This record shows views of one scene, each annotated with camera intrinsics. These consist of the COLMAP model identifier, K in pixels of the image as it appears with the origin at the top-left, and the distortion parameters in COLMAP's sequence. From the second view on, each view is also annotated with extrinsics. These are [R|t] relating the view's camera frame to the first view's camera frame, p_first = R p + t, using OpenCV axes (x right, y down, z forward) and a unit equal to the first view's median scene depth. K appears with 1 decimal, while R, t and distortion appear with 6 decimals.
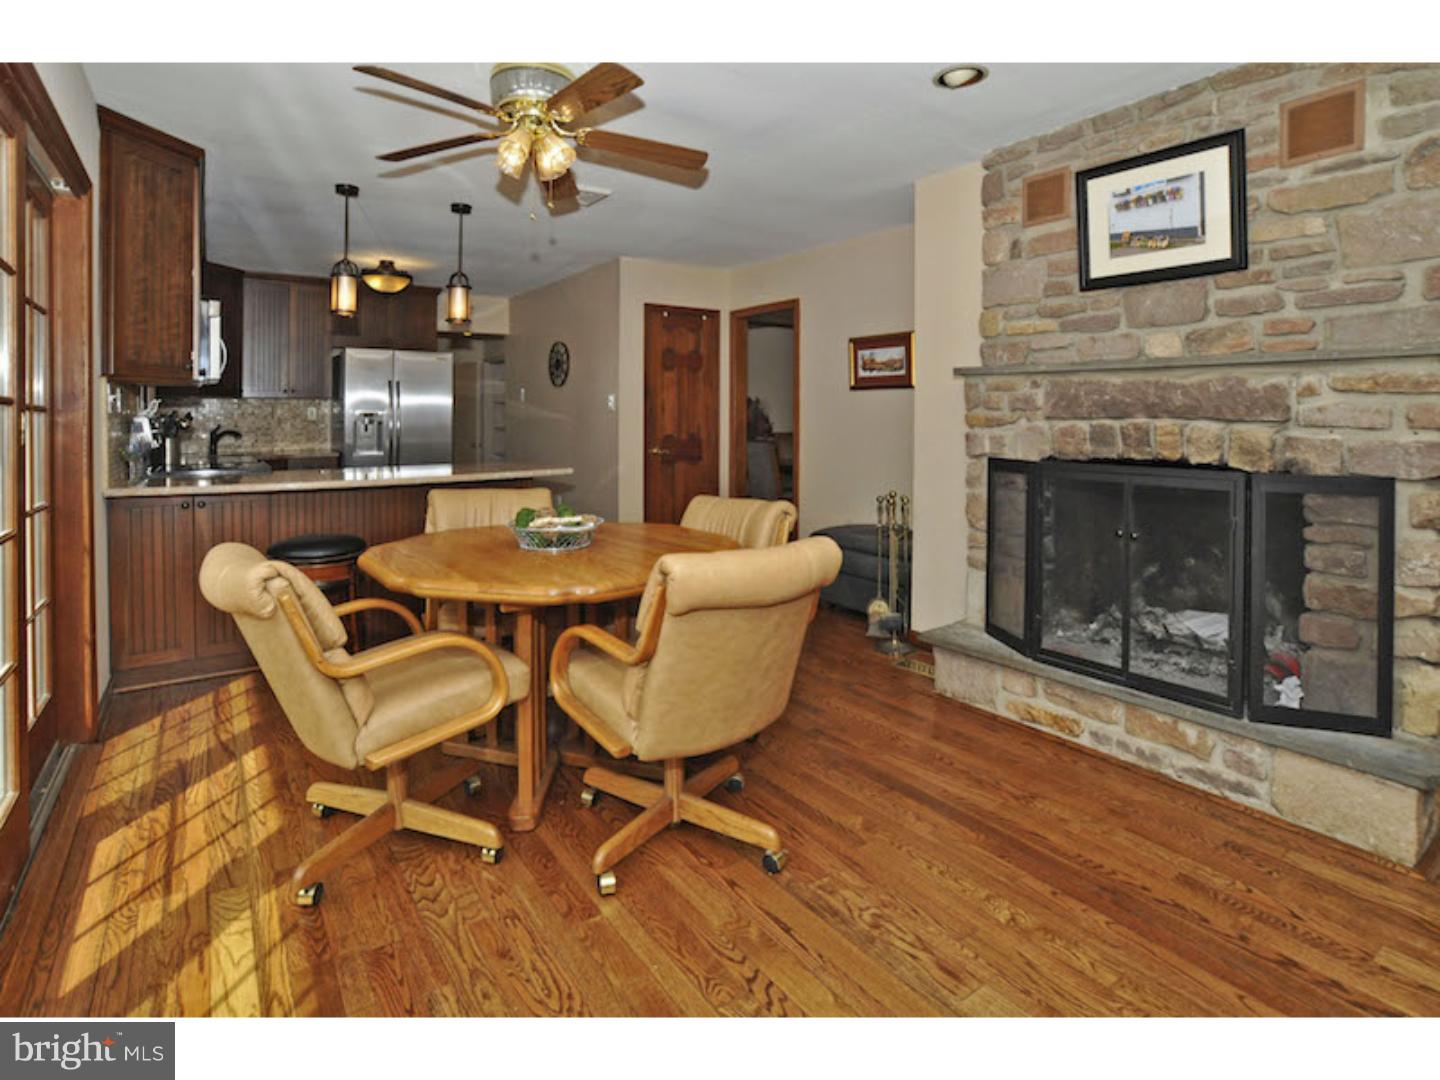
lens RADIAL K [[735.8, 0, 713.4], [0, 735.8, 546.7], [0, 0, 1]] dist [-0.049388, 0.016359]
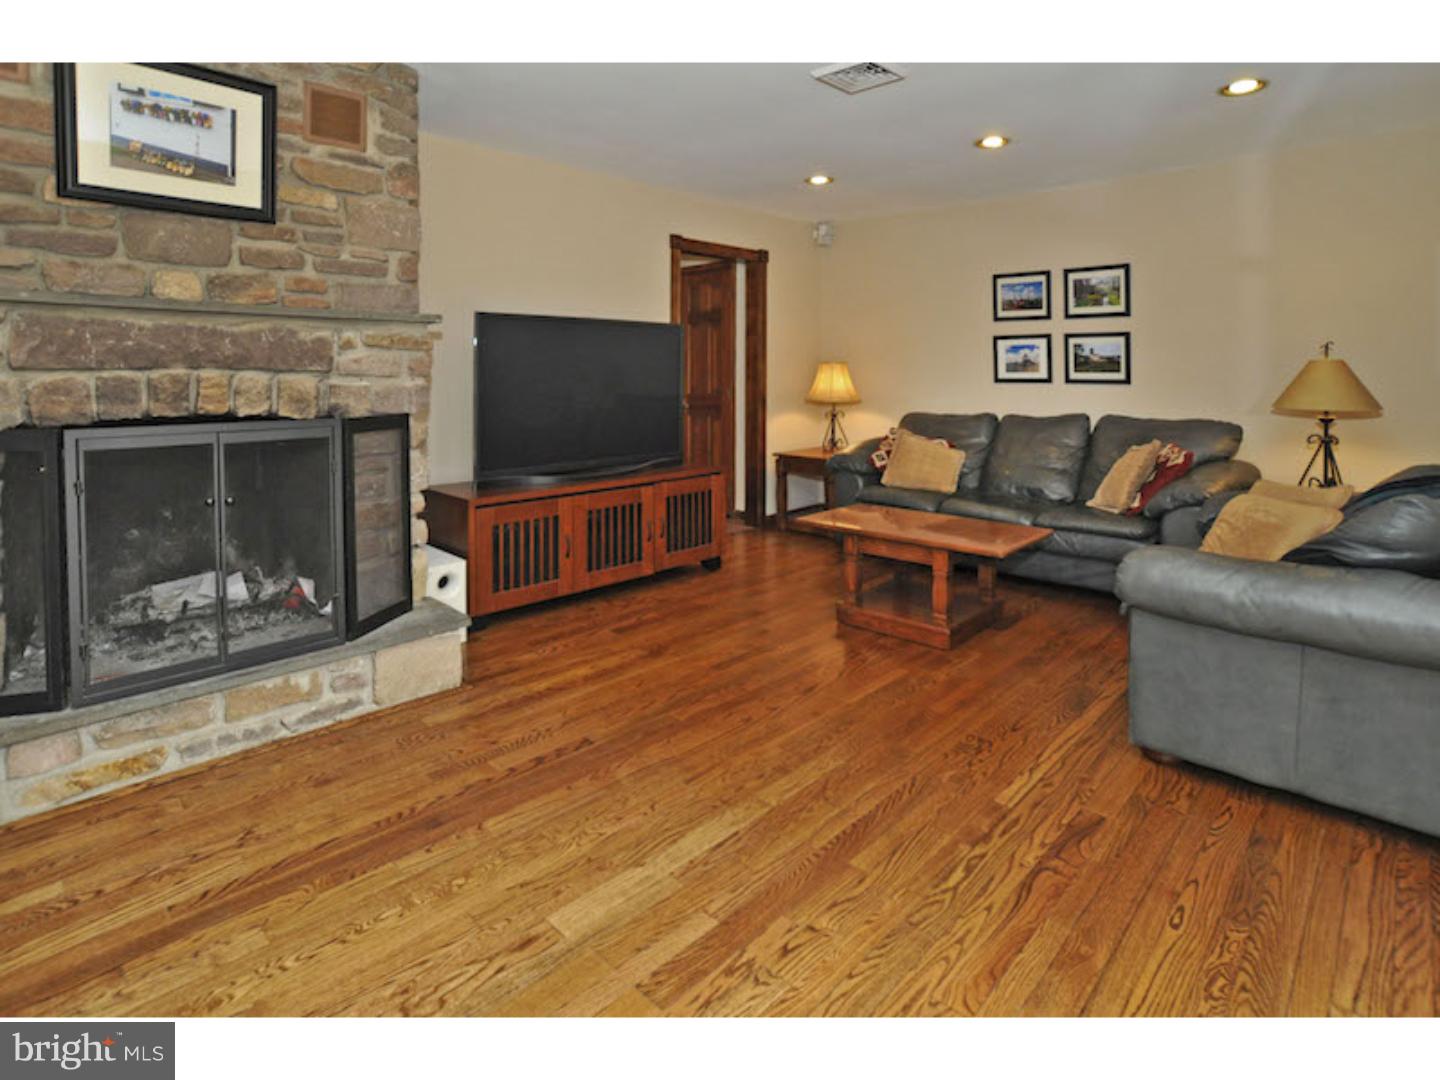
lens RADIAL K [[753.9, 0, 698.3], [0, 753.9, 497.0], [0, 0, 1]] dist [-0.033197, 0.008876]
pose [[-0.199771, -0.153375, 0.967764, -0.445019], [0.167471, 0.967795, 0.187950, -0.099721], [-0.965425, 0.199620, -0.167652, 0.628922]]
